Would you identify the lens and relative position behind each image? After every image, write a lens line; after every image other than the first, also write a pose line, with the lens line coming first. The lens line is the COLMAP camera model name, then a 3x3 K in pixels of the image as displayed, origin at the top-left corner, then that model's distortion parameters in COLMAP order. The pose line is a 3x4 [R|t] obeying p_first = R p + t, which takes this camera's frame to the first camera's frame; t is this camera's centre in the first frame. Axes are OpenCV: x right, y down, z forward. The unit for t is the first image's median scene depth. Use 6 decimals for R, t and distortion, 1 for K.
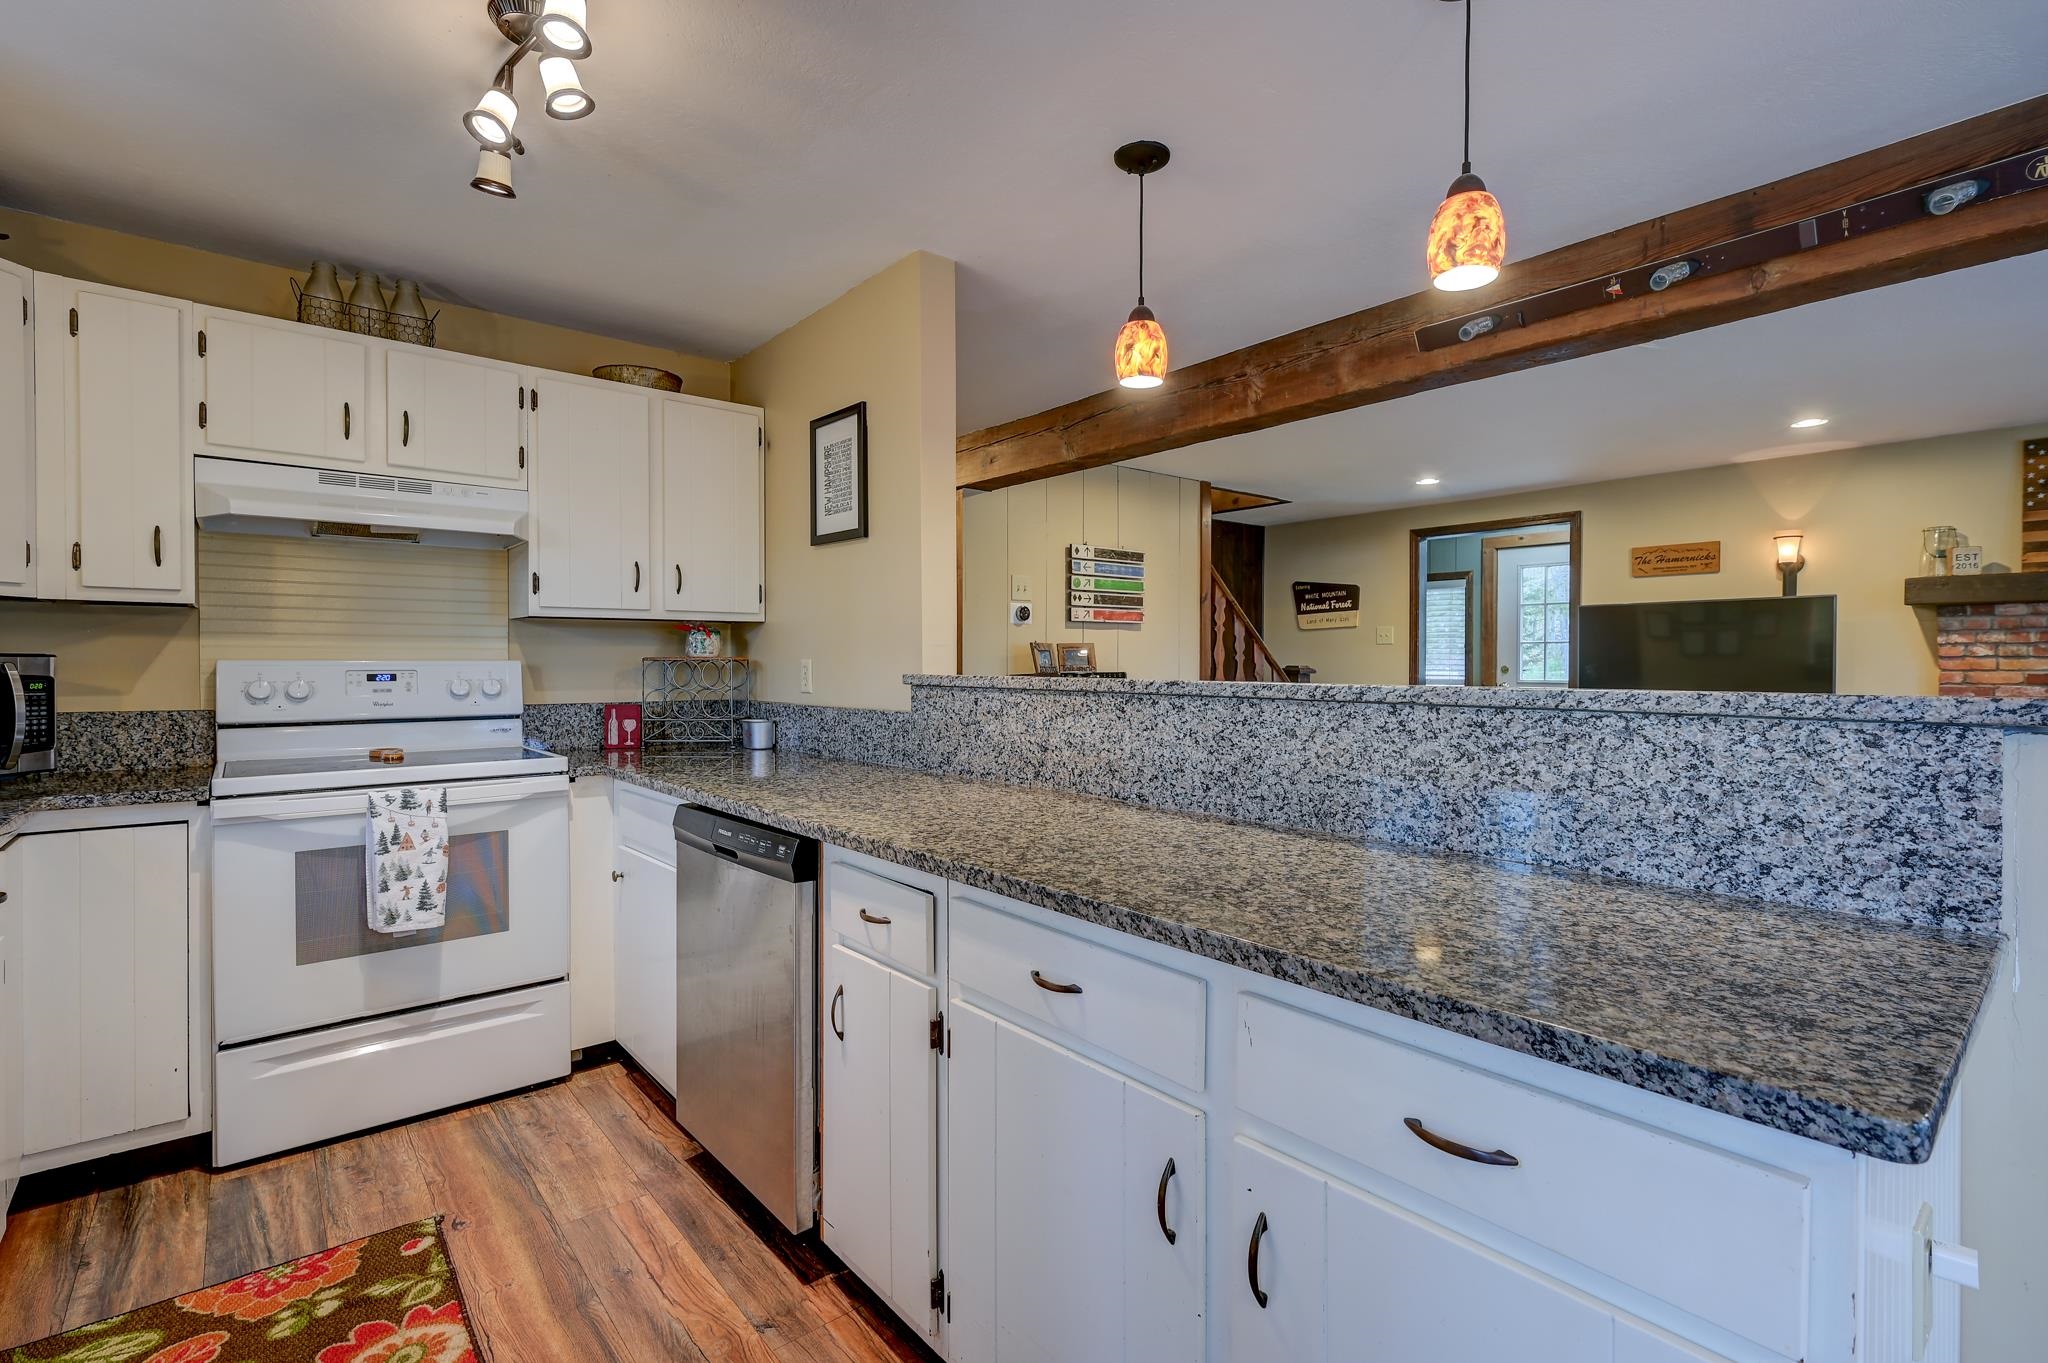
lens RADIAL K [[932.0, 0, 1027.6], [0, 932.0, 675.1], [0, 0, 1]] dist [0.000394, 0.000228]
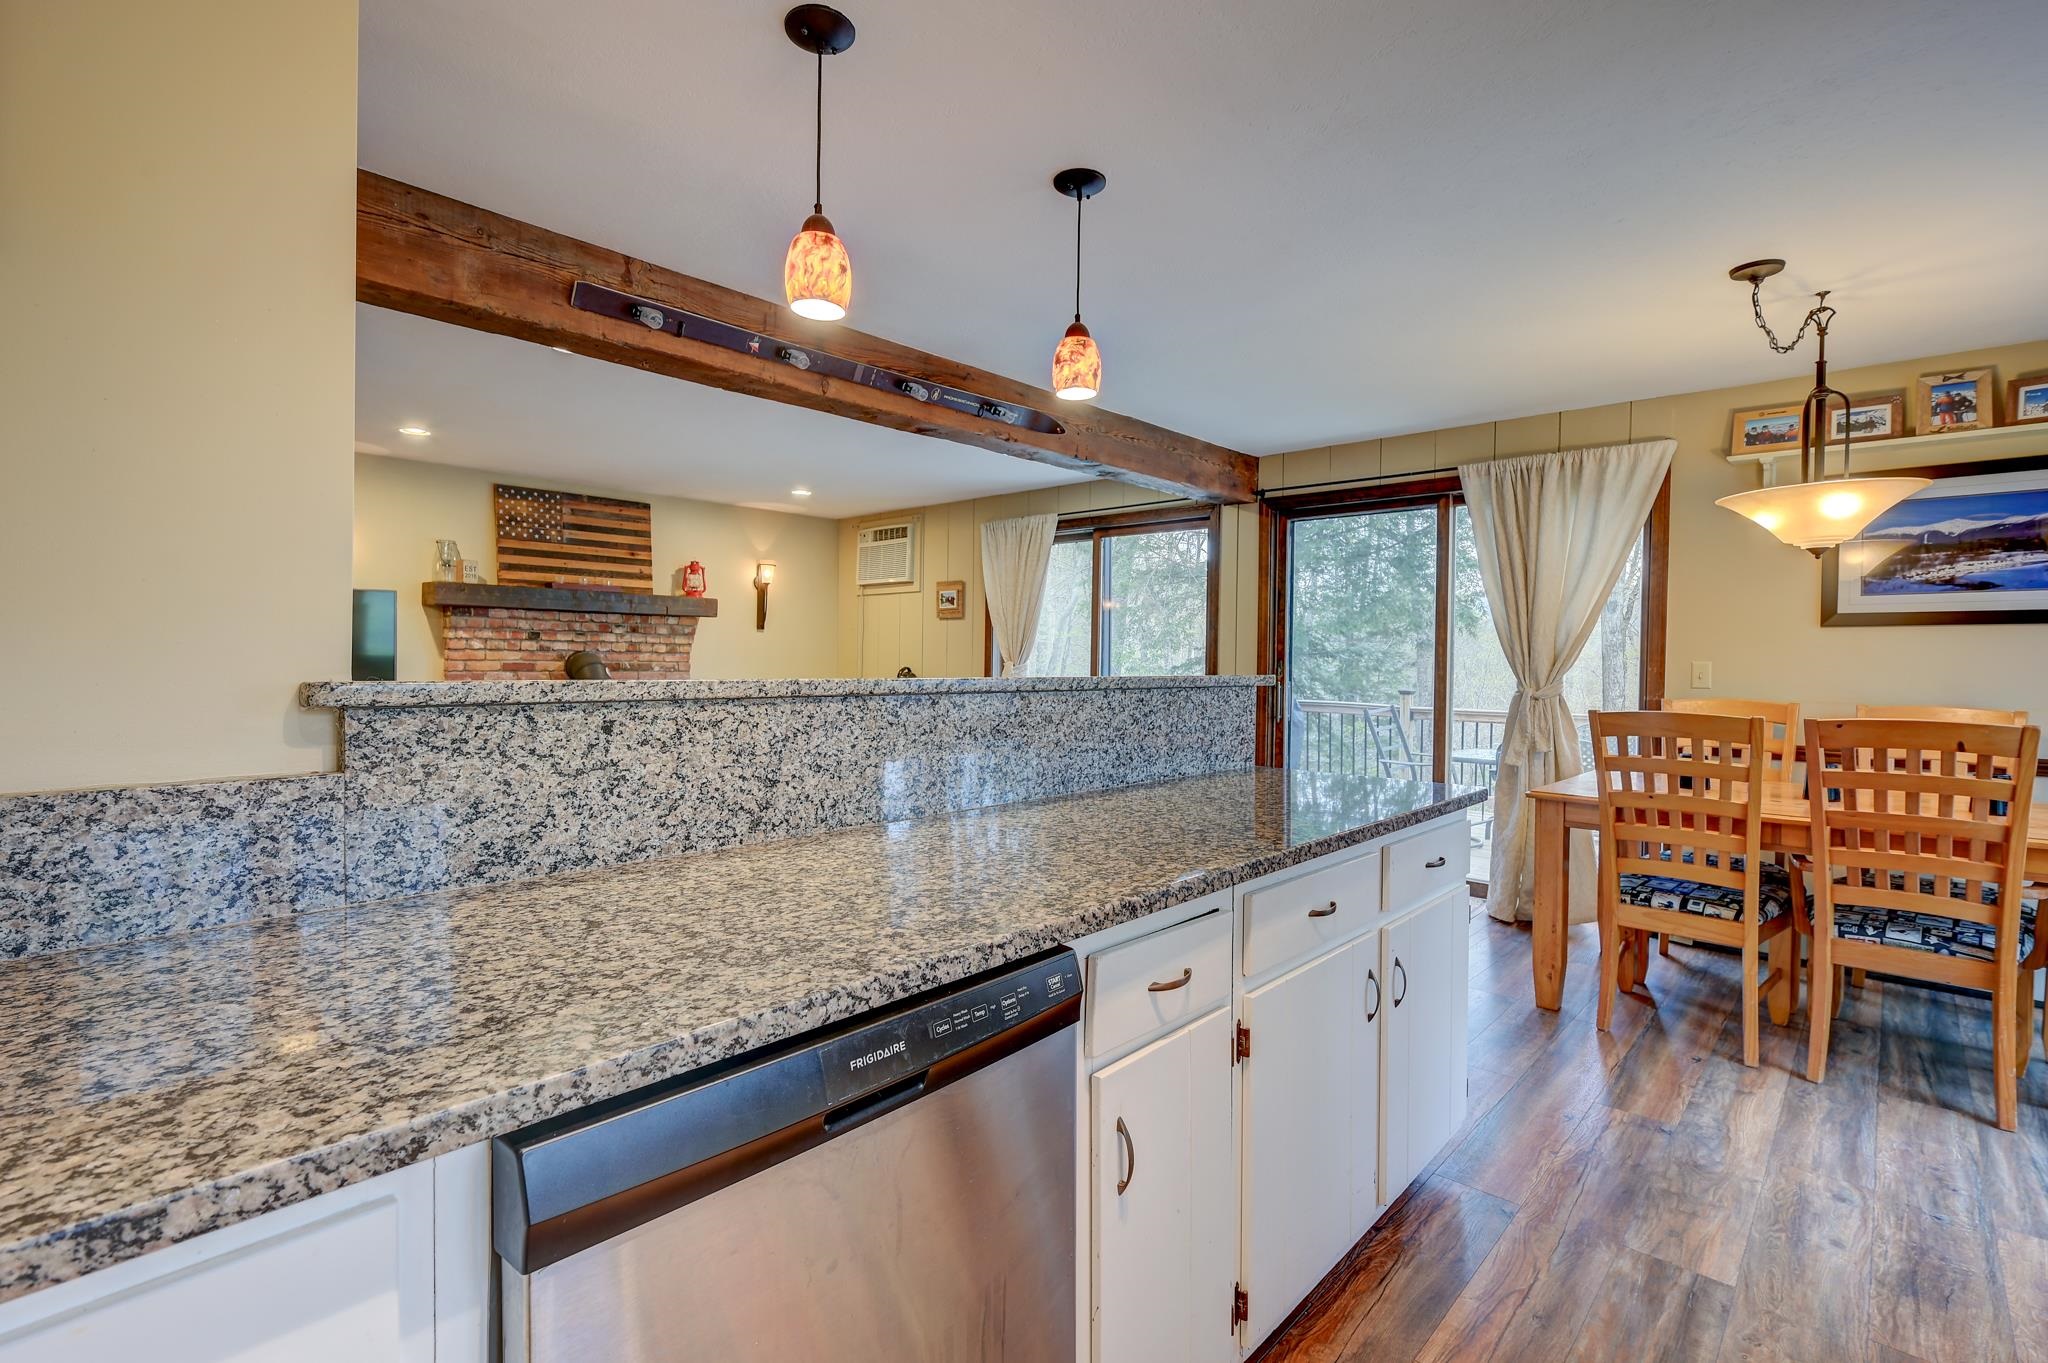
lens RADIAL K [[936.4, 0, 1029.2], [0, 936.4, 674.1], [0, 0, 1]] dist [0.000888, 0.000654]
pose [[-0.122037, -0.017186, 0.992377, -0.607591], [0.003820, 0.999835, 0.017785, -0.011278], [-0.992518, 0.005961, -0.121952, 0.786870]]
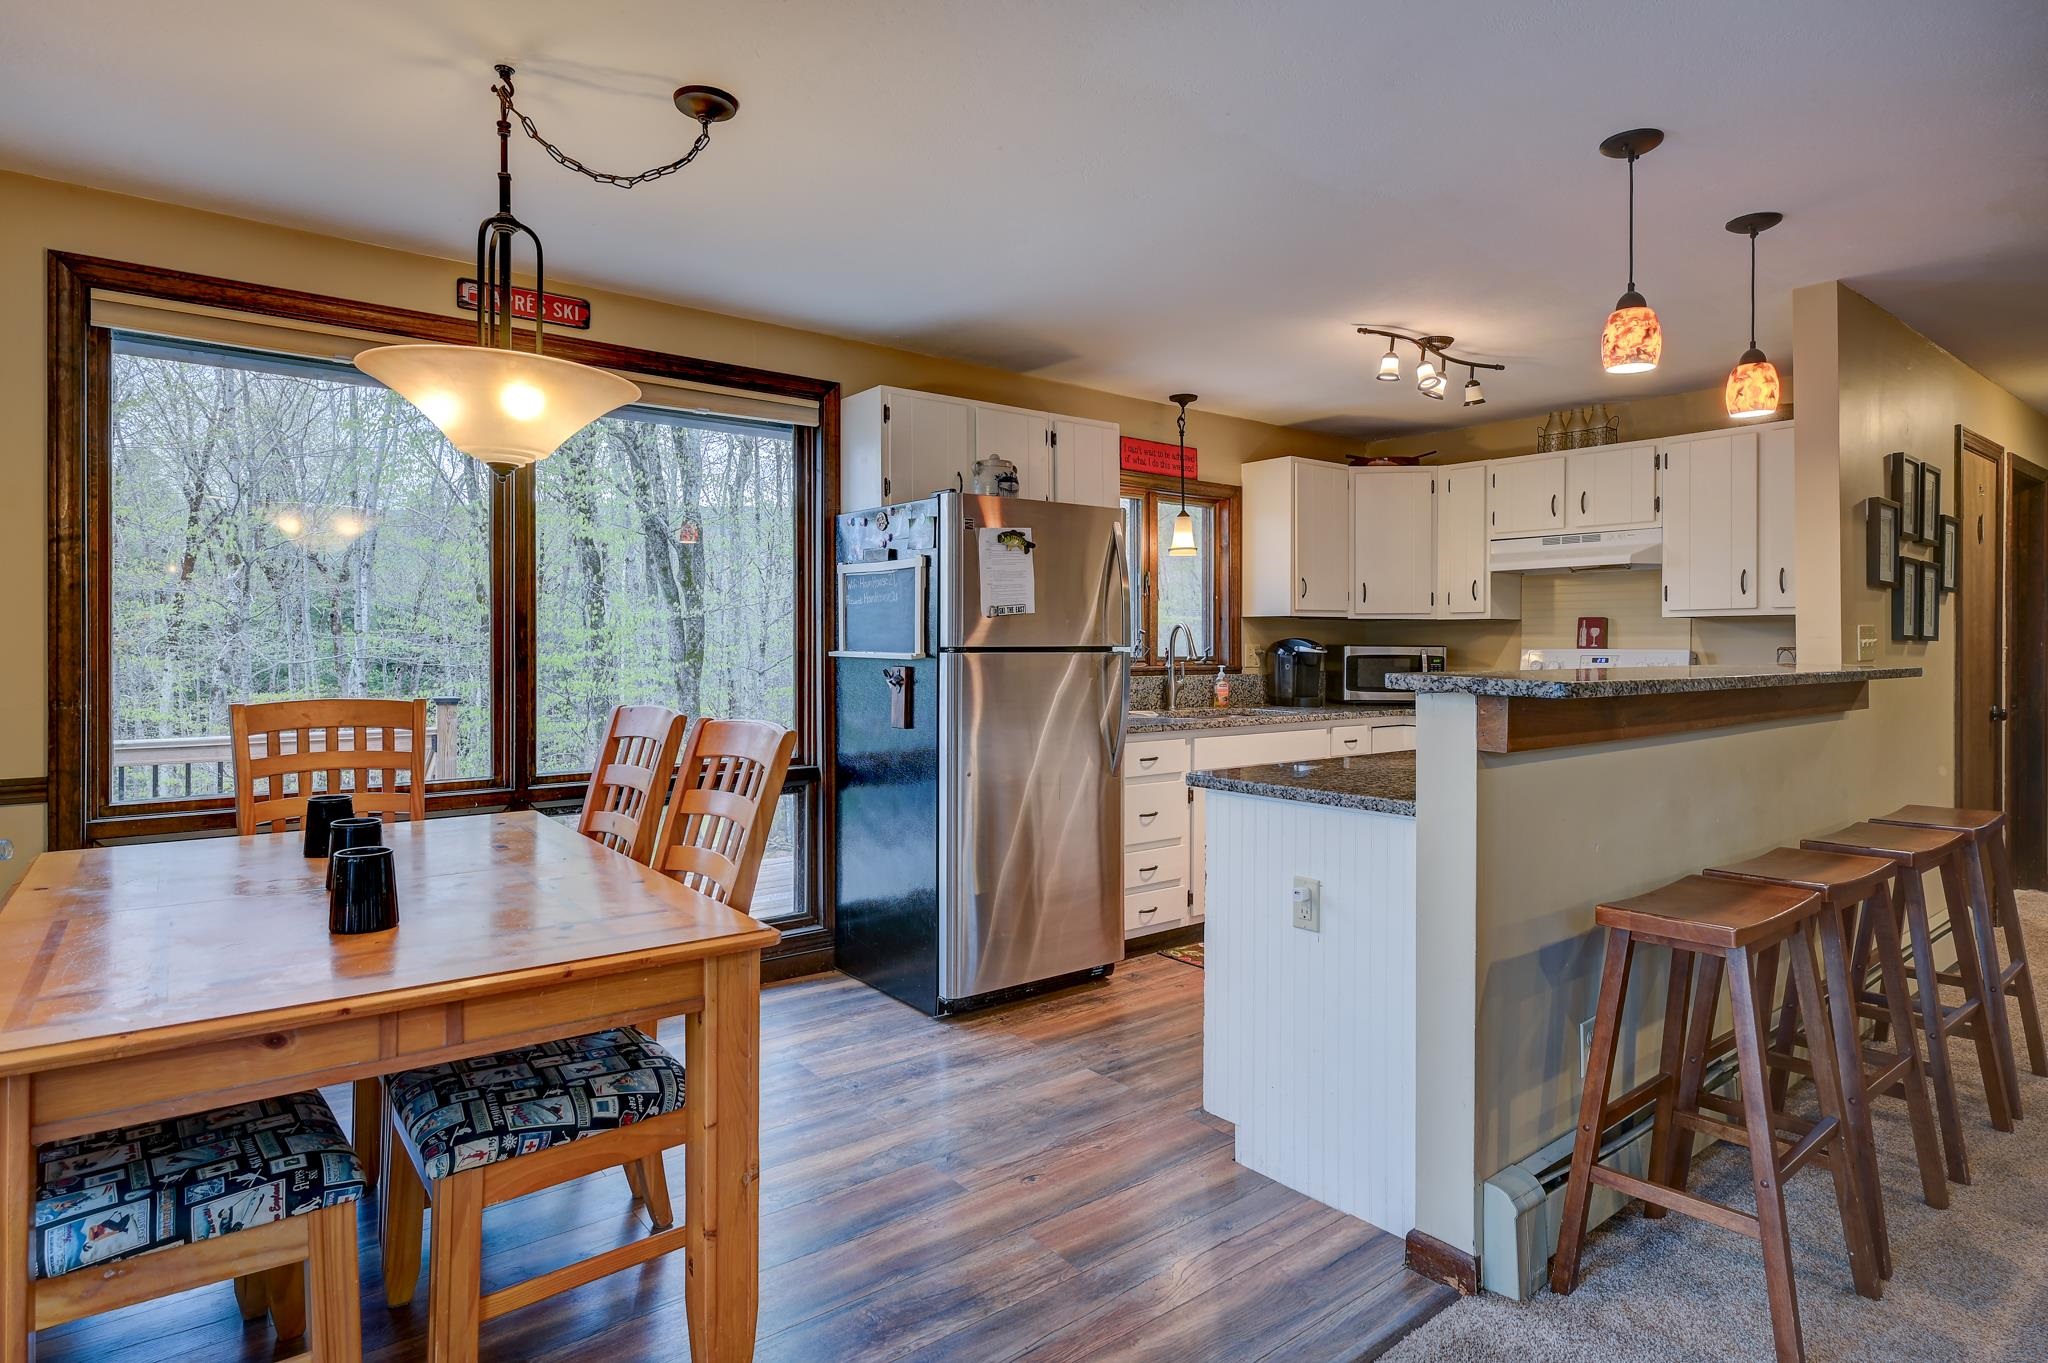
lens RADIAL K [[1101.7, 0, 1017.0], [0, 1101.7, 650.8], [0, 0, 1]] dist [-0.000416, 0.000587]
pose [[-0.029301, 0.004961, -0.999558, 1.310643], [-0.017359, 0.999834, 0.005471, -0.007277], [0.999420, 0.017512, -0.029210, 0.105474]]
